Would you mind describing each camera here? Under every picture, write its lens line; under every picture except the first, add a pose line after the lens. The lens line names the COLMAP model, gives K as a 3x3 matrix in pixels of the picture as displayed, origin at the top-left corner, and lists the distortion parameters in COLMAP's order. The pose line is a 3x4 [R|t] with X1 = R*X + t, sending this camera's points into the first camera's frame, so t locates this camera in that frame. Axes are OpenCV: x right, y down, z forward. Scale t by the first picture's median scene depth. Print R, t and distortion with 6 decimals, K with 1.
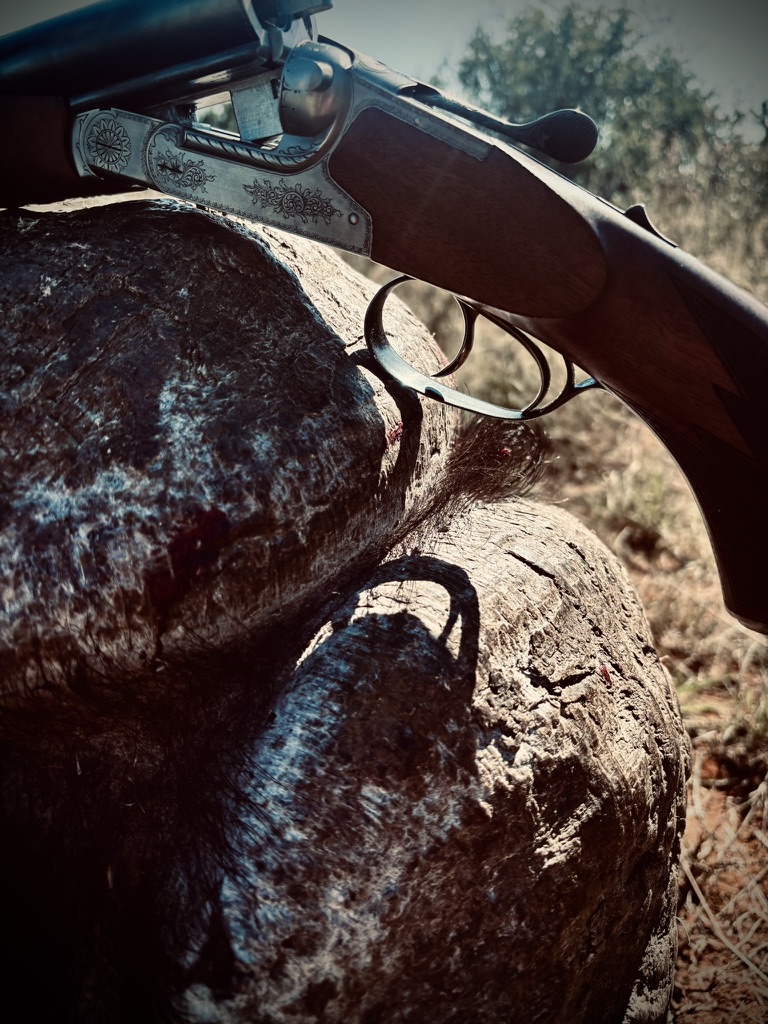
lens RADIAL K [[785.7, 0, 383.5], [0, 785.7, 512.3], [0, 0, 1]] dist [0.001768, 0.000936]
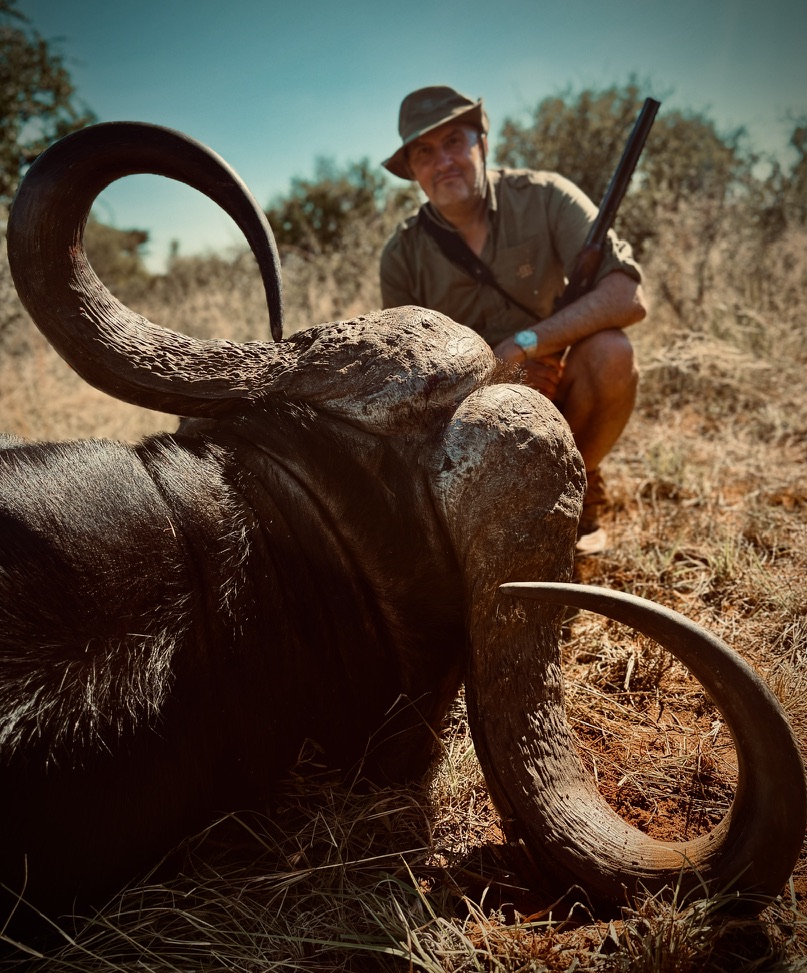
lens RADIAL K [[744.6, 0, 403.9], [0, 744.6, 485.5], [0, 0, 1]] dist [-0.000493, 0.000667]
pose [[0.990288, -0.109820, -0.085265, -0.098097], [0.100976, 0.989657, -0.101895, 1.073397], [0.095573, 0.092295, 0.991134, -3.291777]]
